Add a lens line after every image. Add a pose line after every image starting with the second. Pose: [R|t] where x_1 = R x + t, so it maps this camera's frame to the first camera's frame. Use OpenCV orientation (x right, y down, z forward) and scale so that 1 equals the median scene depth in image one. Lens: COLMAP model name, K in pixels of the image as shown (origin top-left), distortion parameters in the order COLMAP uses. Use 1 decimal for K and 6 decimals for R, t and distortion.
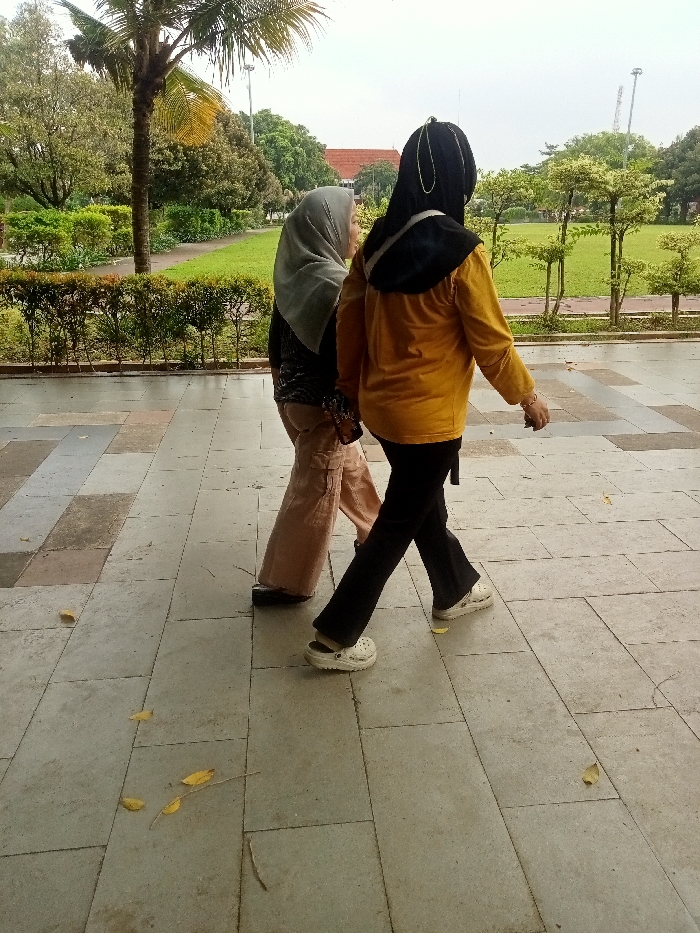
lens RADIAL K [[712.5, 0, 348.0], [0, 712.5, 463.2], [0, 0, 1]] dist [0.042113, -0.011710]
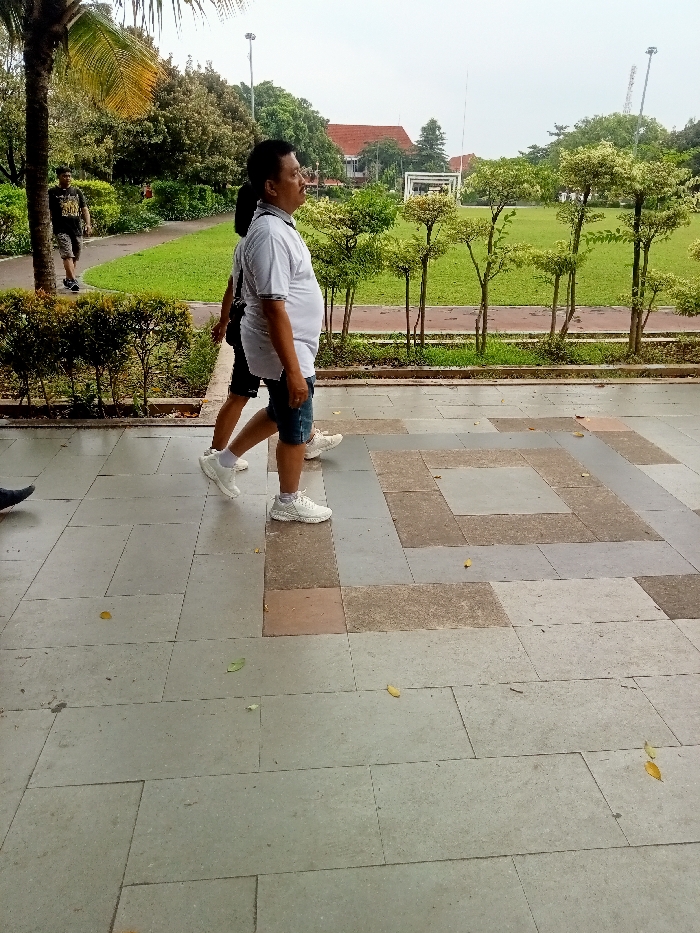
lens RADIAL K [[712.5, 0, 348.0], [0, 712.5, 463.2], [0, 0, 1]] dist [0.042113, -0.011710]
pose [[0.999709, 0.023994, 0.002600, 0.049413], [-0.024057, 0.999322, 0.027871, -0.088491], [-0.001929, -0.027926, 0.999608, 0.193378]]
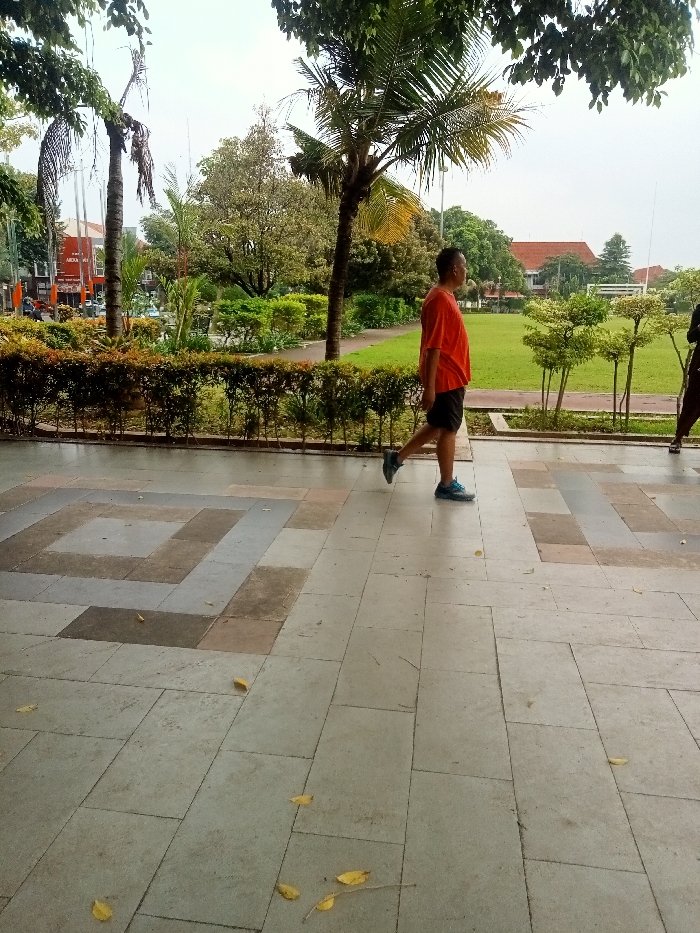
lens RADIAL K [[712.5, 0, 348.0], [0, 712.5, 463.2], [0, 0, 1]] dist [0.042113, -0.011710]
pose [[0.970525, 0.069929, -0.230631, -0.006397], [-0.095412, 0.990275, -0.101248, -0.005354], [0.221308, 0.120268, 0.967759, -0.005416]]
